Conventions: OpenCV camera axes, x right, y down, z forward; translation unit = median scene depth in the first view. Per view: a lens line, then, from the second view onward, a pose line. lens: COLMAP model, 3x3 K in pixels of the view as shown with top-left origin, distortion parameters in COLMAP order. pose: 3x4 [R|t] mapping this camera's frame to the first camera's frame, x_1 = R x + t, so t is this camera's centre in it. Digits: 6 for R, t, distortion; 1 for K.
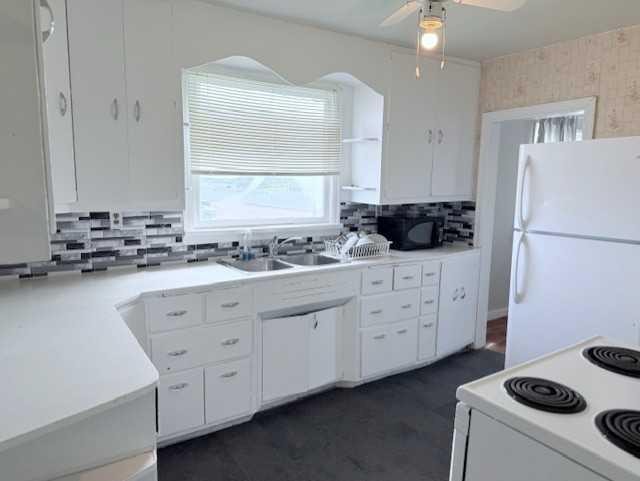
lens RADIAL K [[447.6, 0, 313.4], [0, 447.6, 240.3], [0, 0, 1]] dist [0.038723, -0.047790]
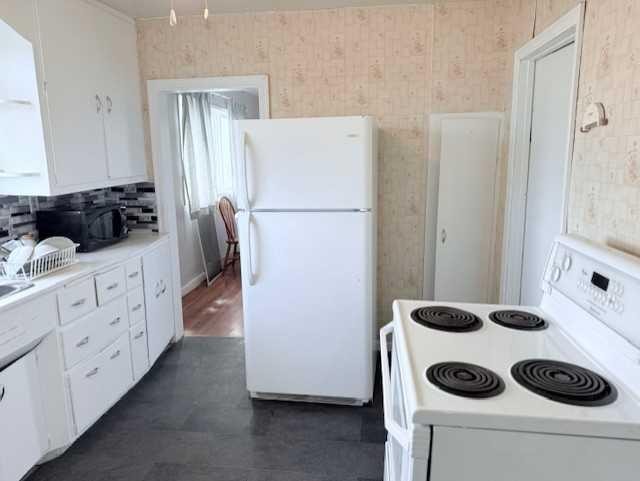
lens RADIAL K [[447.6, 0, 323.3], [0, 447.6, 237.7], [0, 0, 1]] dist [0.038723, -0.047790]
pose [[0.659463, -0.162122, 0.734047, -0.097345], [0.126360, 0.986480, 0.104353, -0.030516], [-0.741041, 0.023937, 0.671033, 0.175745]]
